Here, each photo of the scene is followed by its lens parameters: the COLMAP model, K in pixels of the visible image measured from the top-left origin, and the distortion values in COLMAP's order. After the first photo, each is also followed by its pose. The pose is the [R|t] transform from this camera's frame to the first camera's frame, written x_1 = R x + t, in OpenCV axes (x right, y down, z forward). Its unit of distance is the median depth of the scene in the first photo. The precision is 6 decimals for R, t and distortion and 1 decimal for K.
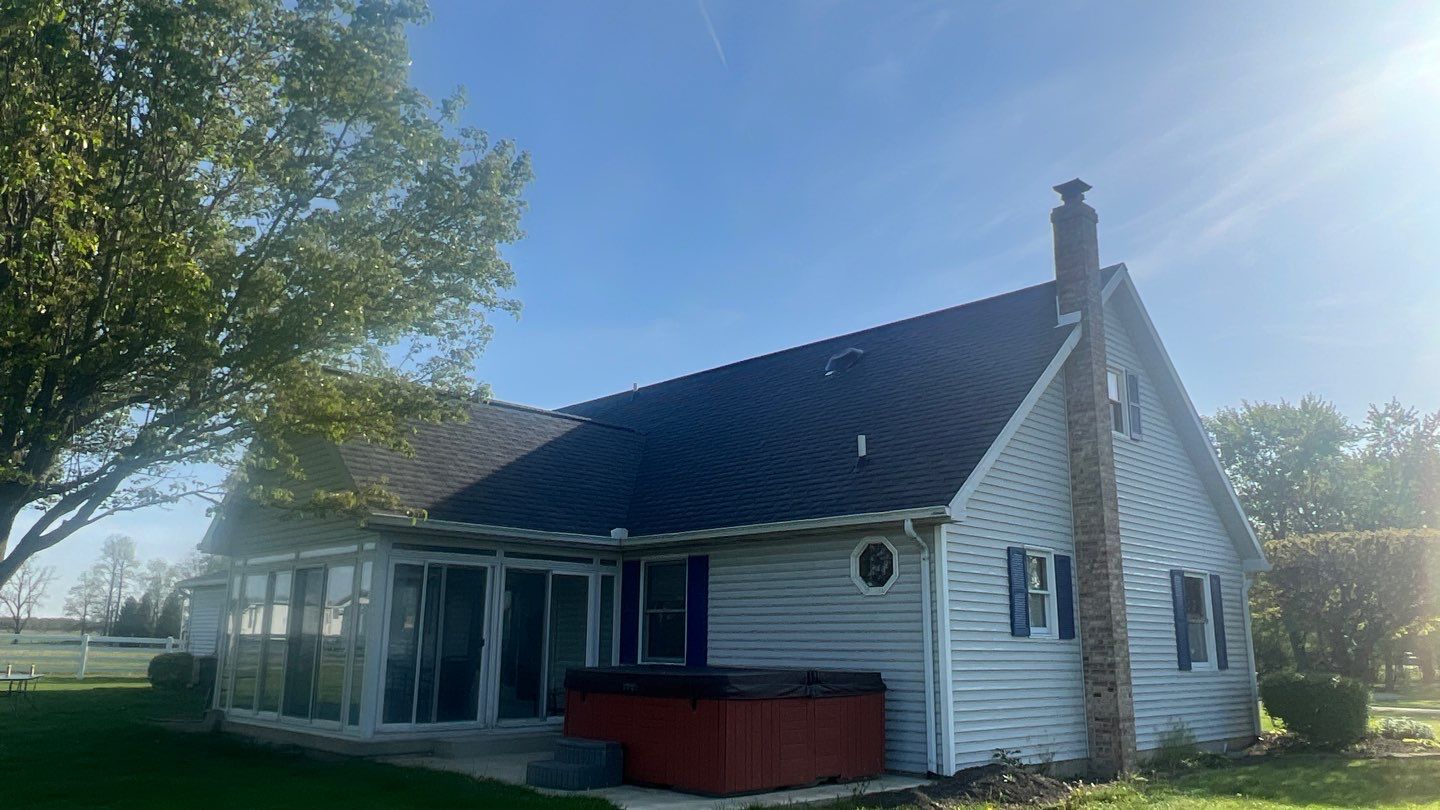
lens RADIAL K [[970.8, 0, 720.0], [0, 970.8, 405.0], [0, 0, 1]] dist [-0.000493, 0.003458]
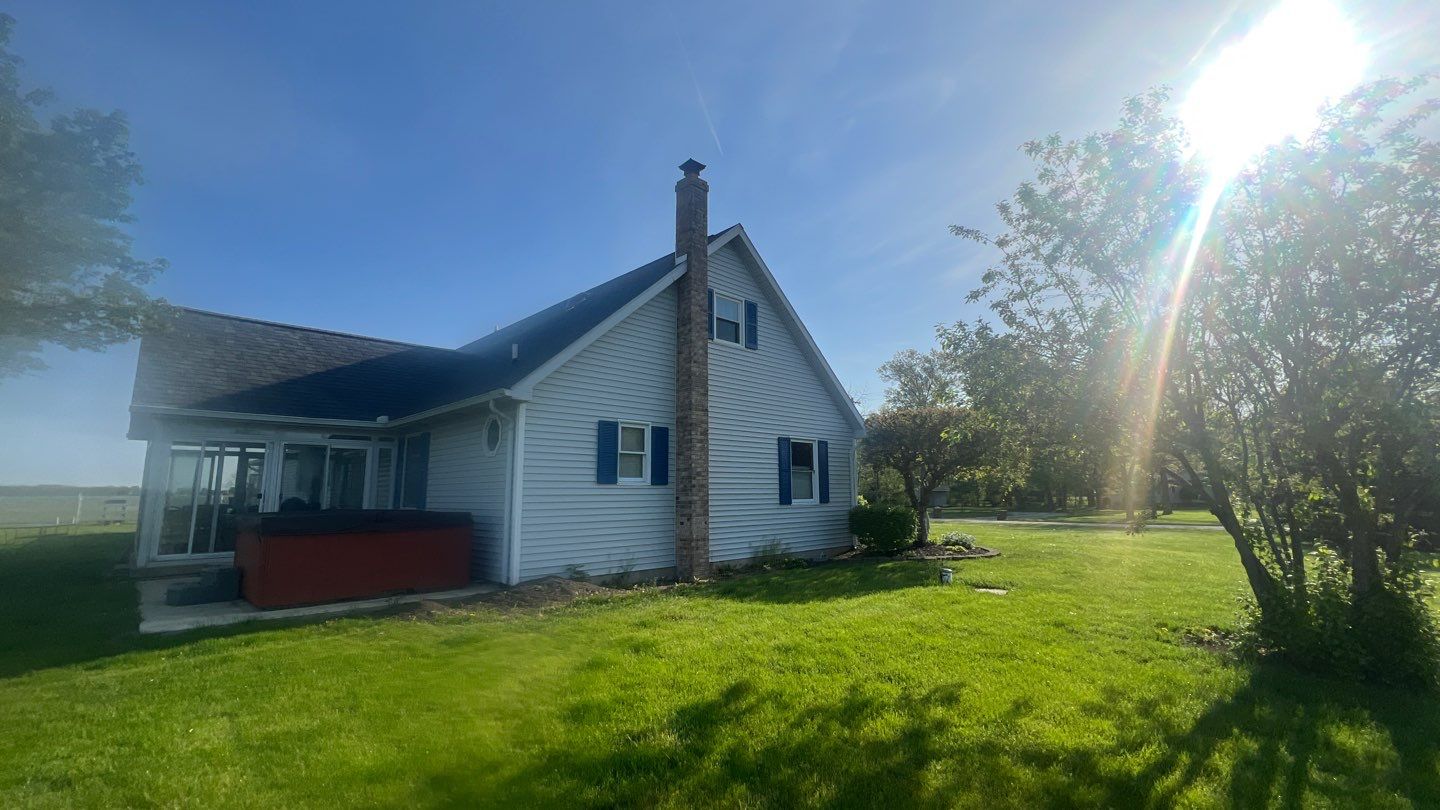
lens RADIAL K [[563.7, 0, 717.4], [0, 563.7, 396.9], [0, 0, 1]] dist [0.000558, 0.000077]
pose [[0.999781, -0.019954, 0.006284, 0.429451], [0.019436, 0.997083, 0.073810, 0.052581], [-0.007738, -0.073671, 0.997253, 0.184669]]
